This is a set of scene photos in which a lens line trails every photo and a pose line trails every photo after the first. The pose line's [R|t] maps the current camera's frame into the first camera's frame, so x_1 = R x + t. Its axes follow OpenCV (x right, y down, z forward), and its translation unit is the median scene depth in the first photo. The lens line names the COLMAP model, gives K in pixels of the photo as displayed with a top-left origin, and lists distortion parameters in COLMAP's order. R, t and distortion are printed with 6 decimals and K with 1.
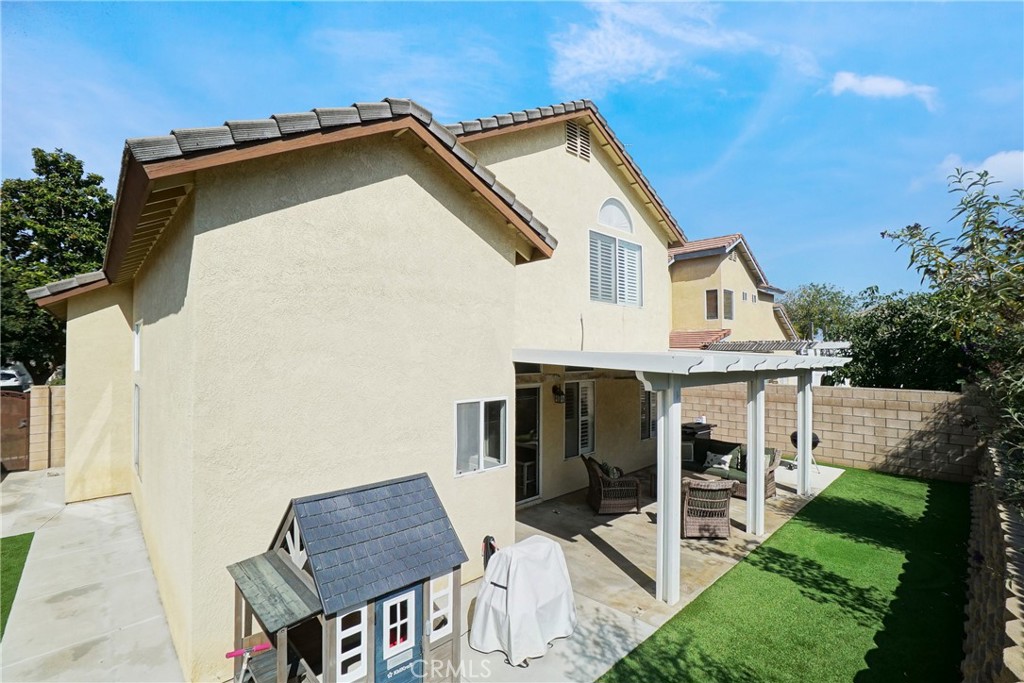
lens RADIAL K [[454.7, 0, 512.0], [0, 454.7, 341.5], [0, 0, 1]] dist [-0.055430, 0.000040]
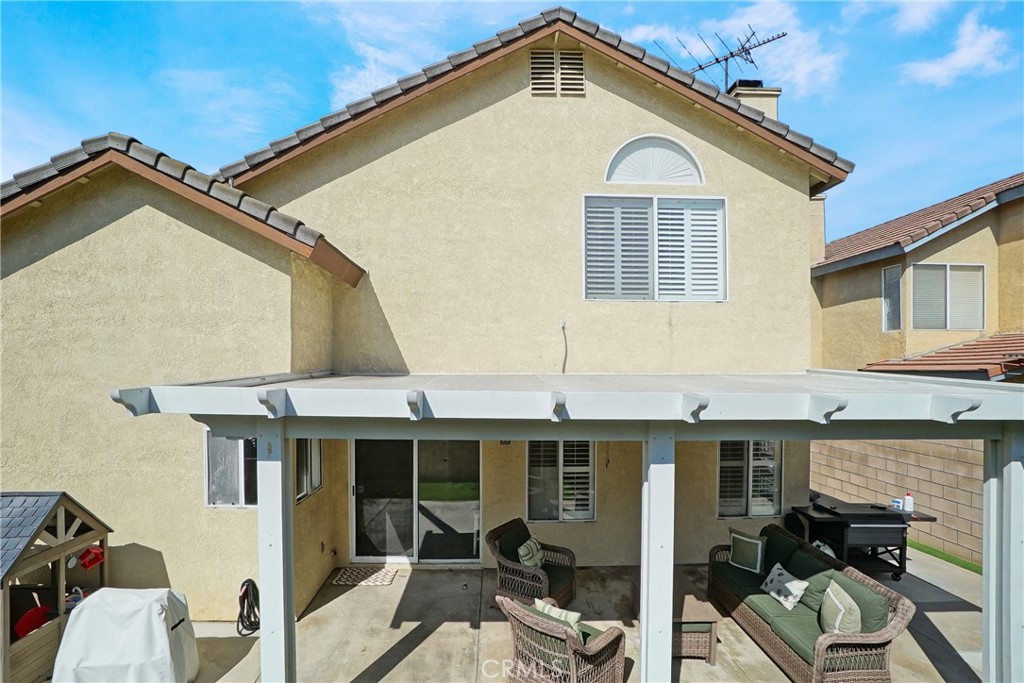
lens RADIAL K [[477.7, 0, 507.6], [0, 477.7, 368.7], [0, 0, 1]] dist [-0.029724, 0.000435]
pose [[0.751453, -0.002935, -0.659781, 0.599408], [0.017796, 0.999716, 0.015821, 0.001326], [0.659547, -0.023630, 0.751292, 0.401635]]
